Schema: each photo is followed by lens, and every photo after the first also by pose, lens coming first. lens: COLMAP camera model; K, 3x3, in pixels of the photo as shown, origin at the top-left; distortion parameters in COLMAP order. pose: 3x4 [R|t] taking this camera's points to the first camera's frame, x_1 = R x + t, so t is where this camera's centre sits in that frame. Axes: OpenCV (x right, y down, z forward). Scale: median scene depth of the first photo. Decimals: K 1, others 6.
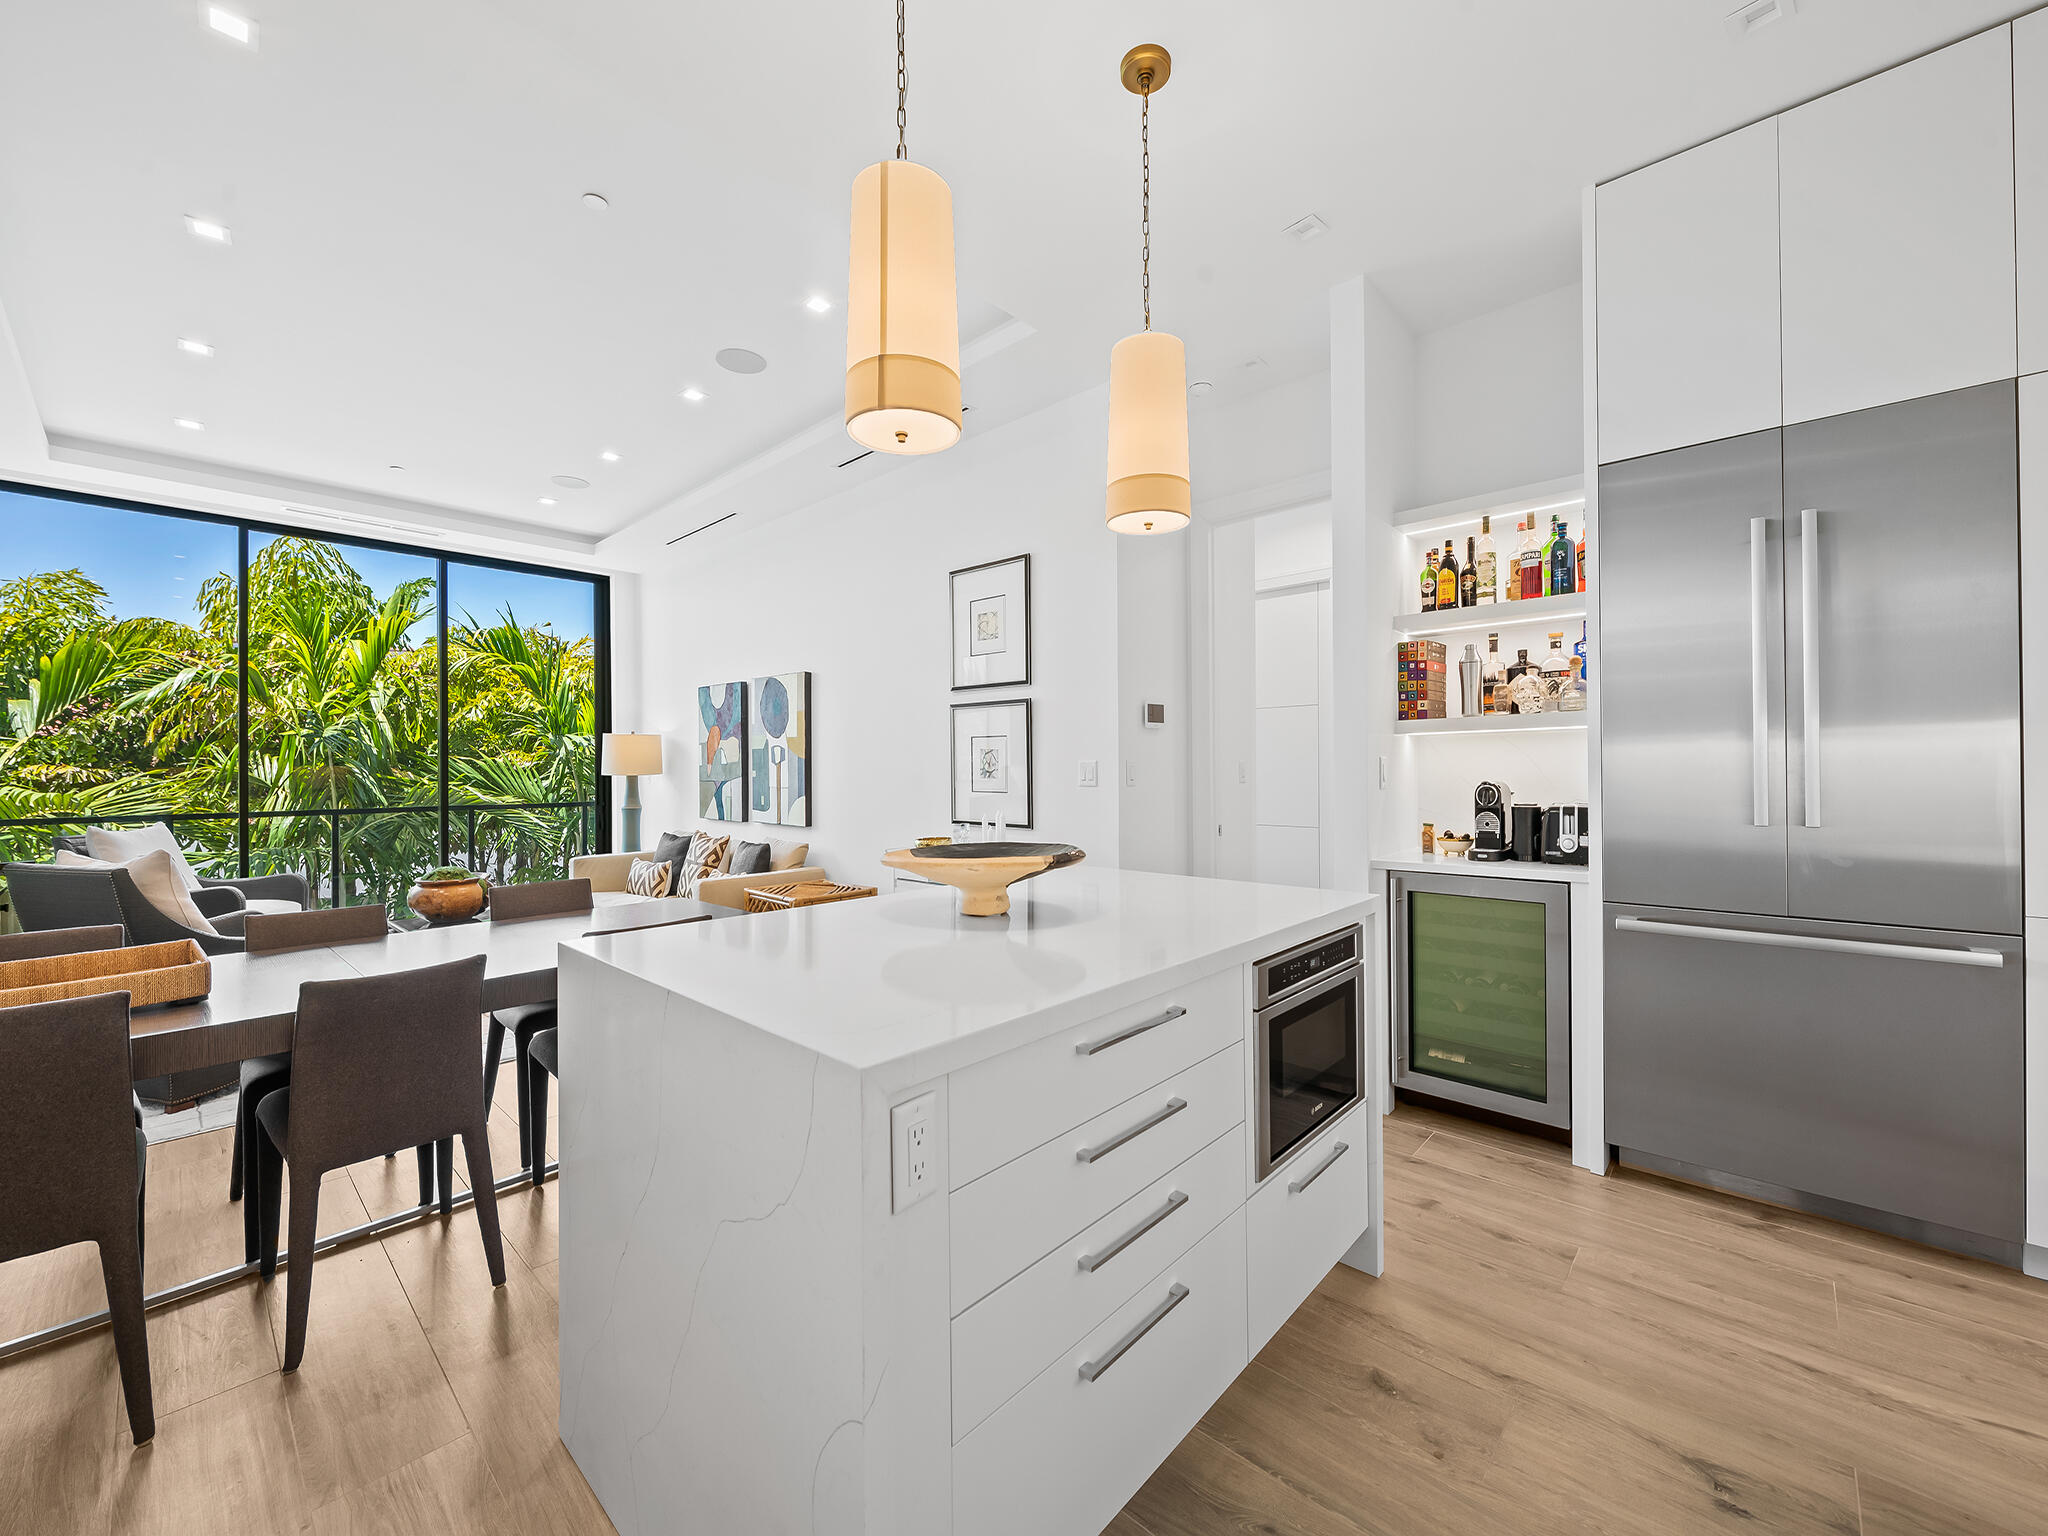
lens RADIAL K [[810.6, 0, 1024.3], [0, 810.6, 766.5], [0, 0, 1]] dist [-0.001320, -0.000523]
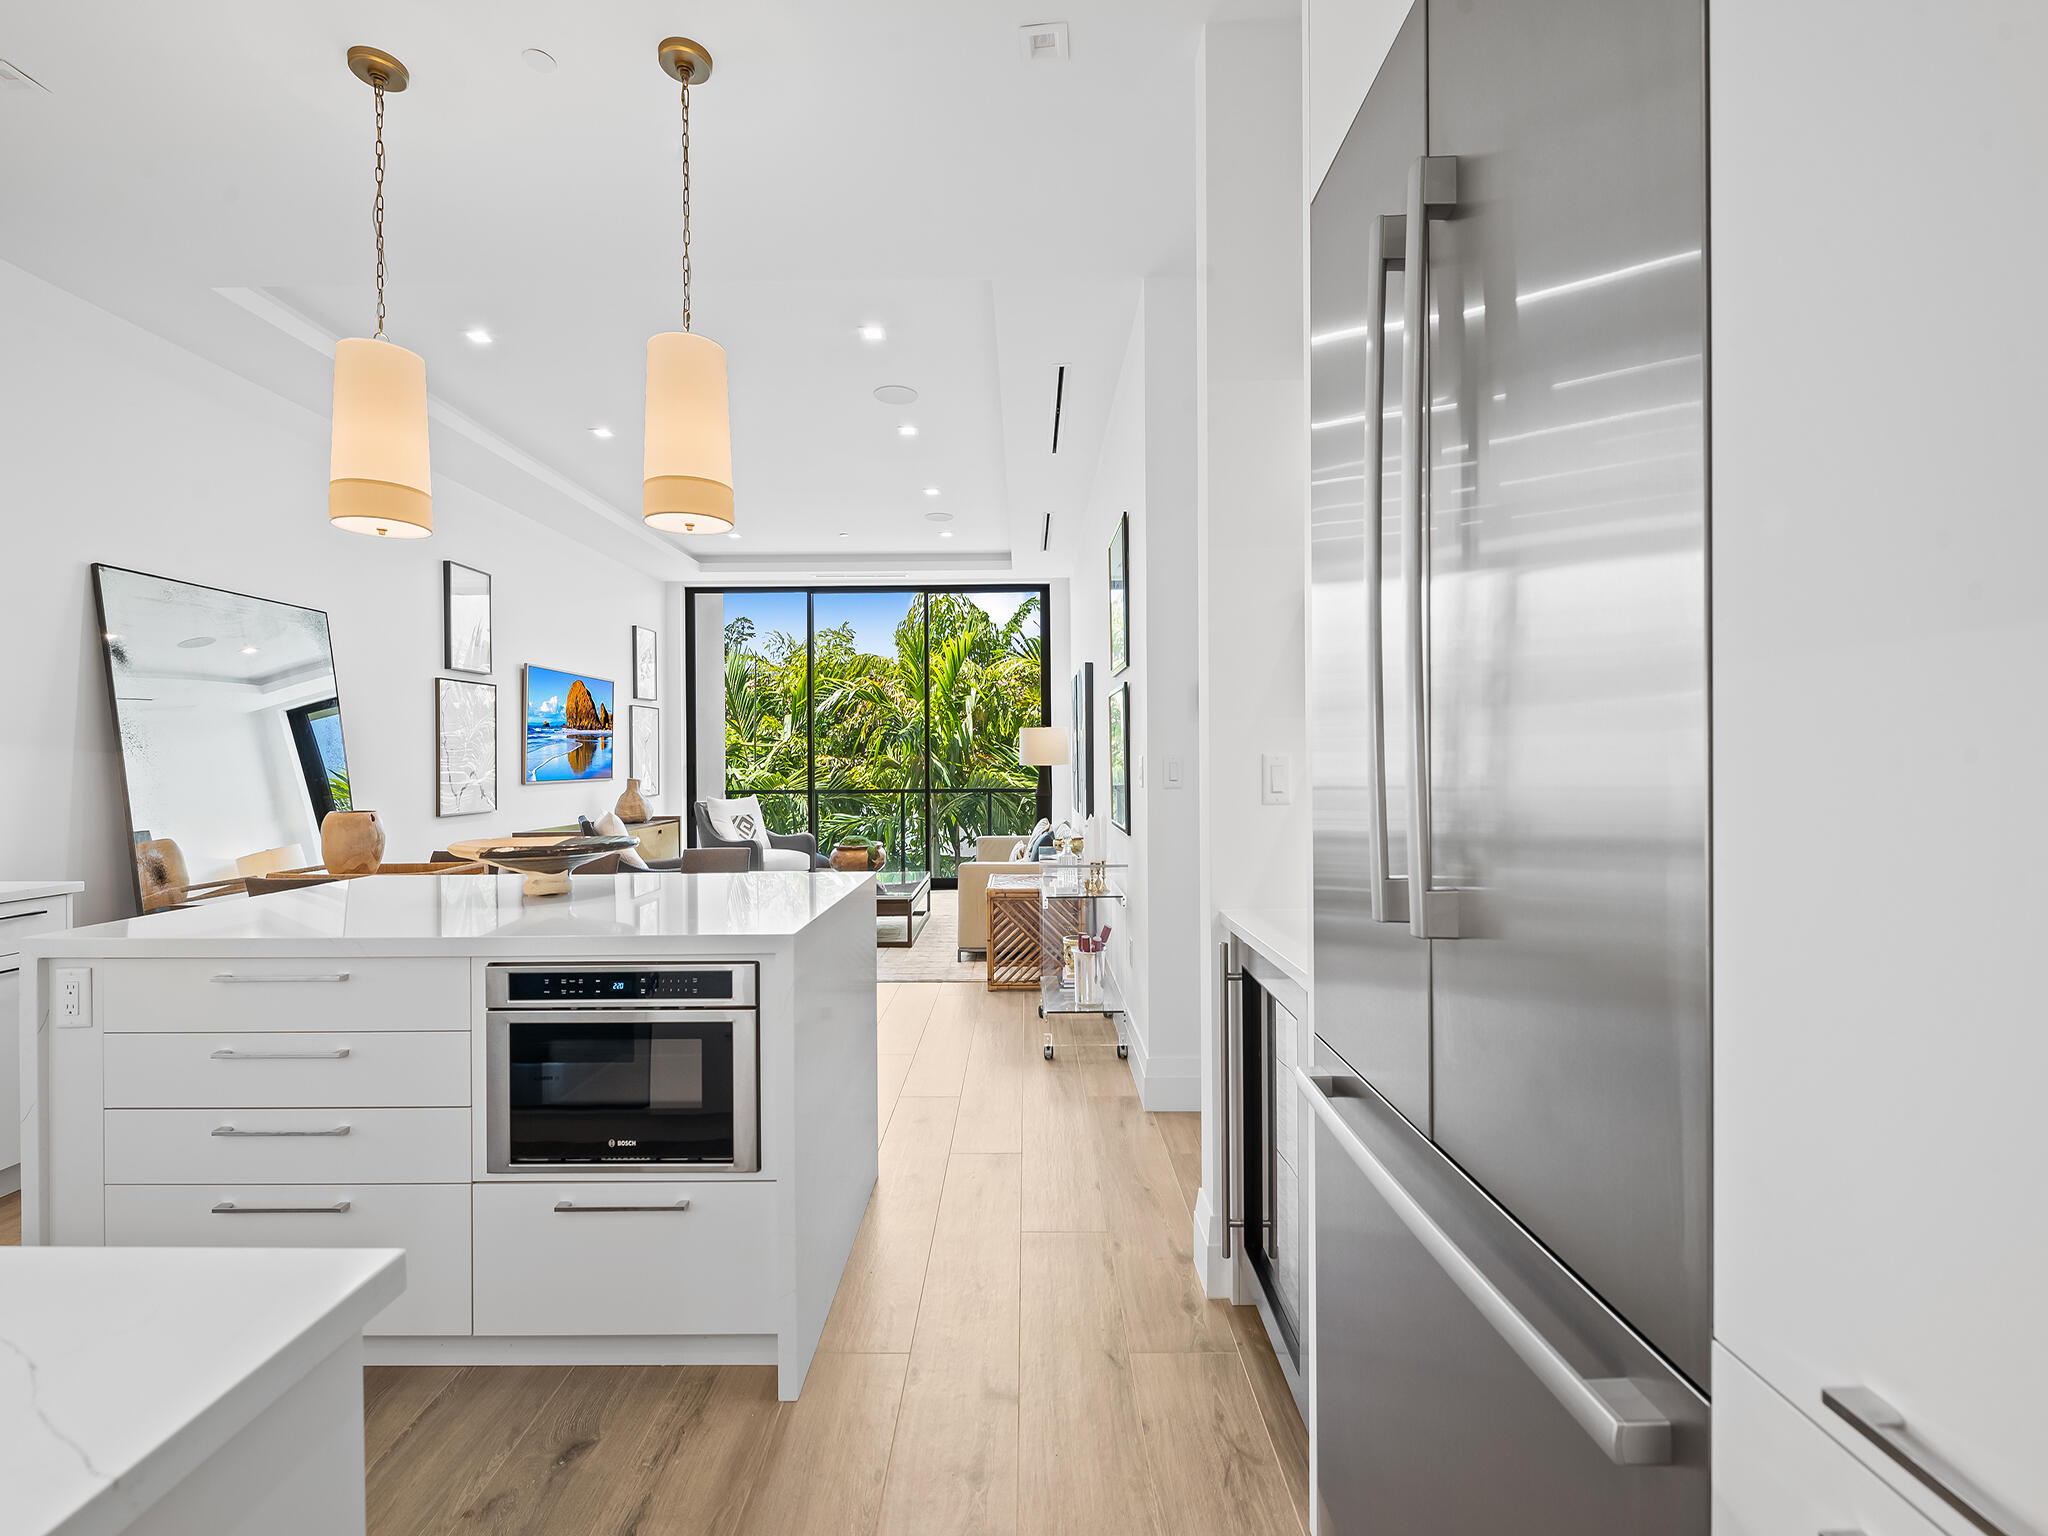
lens RADIAL K [[879.4, 0, 1024.0], [0, 879.4, 768.0], [0, 0, 1]] dist [-0.007340, -0.000289]
pose [[0.679012, 0.009206, -0.734070, 0.423839], [0.004000, 0.999860, 0.016240, -0.005738], [0.734117, -0.013963, 0.678880, 0.202153]]
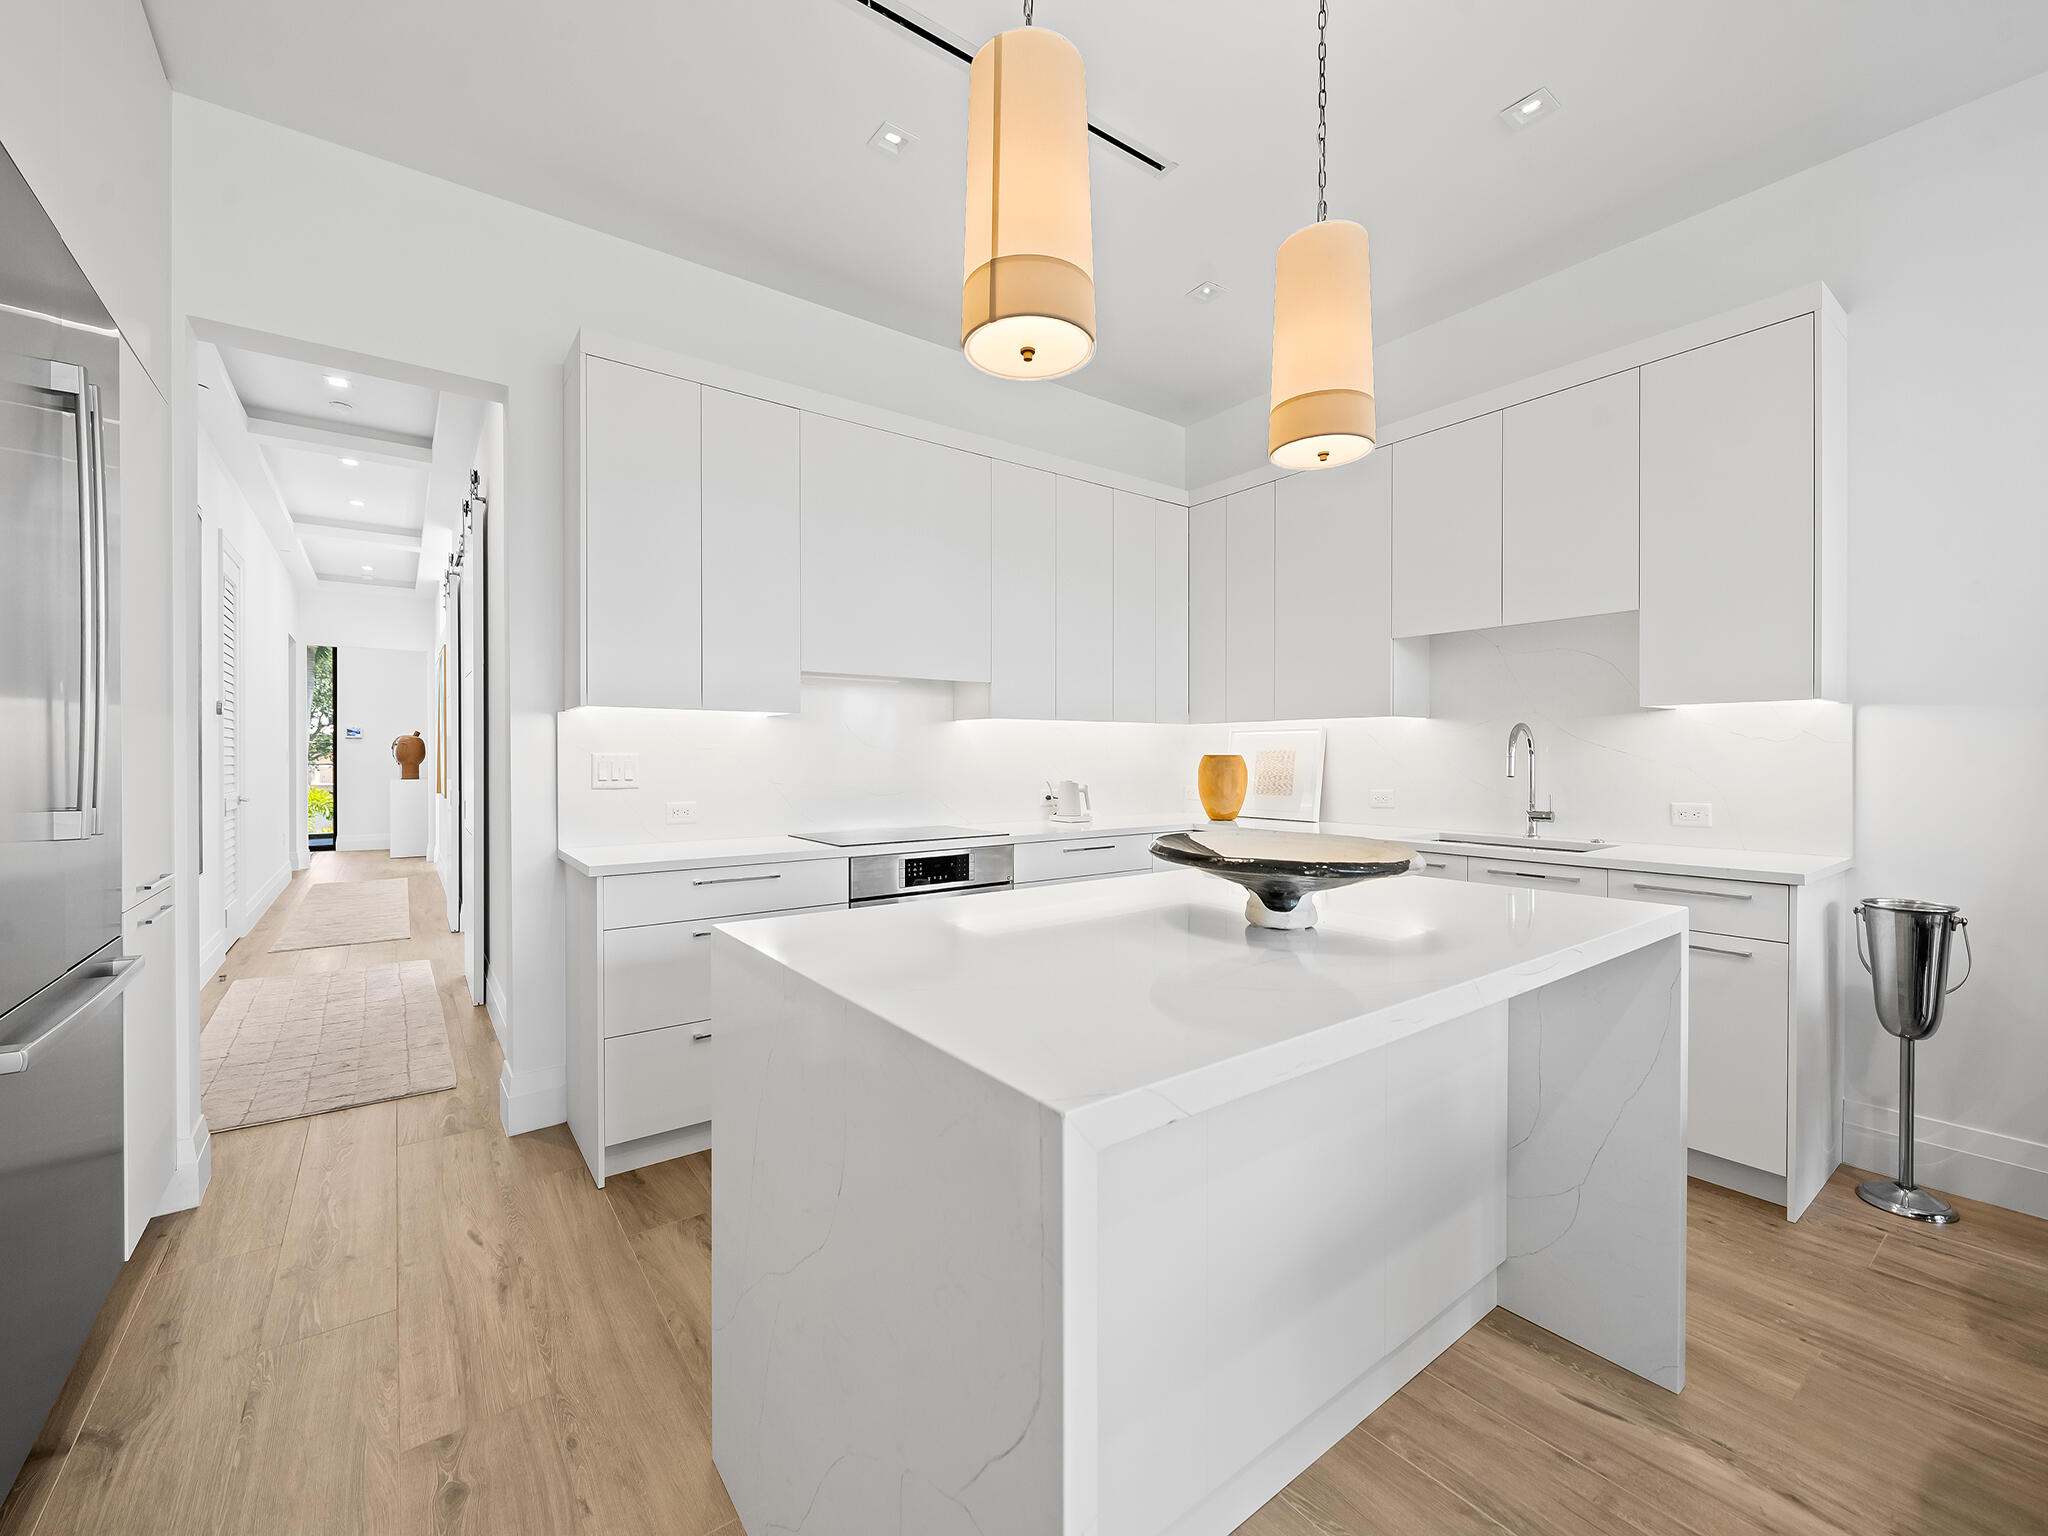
lens RADIAL K [[845.6, 0, 1024.0], [0, 845.6, 768.0], [0, 0, 1]] dist [-0.001886, -0.000564]
pose [[-0.983384, 0.007447, 0.181384, 0.014952], [0.008933, 0.999933, 0.007375, 0.008071], [-0.181317, 0.008872, -0.983385, 0.572979]]
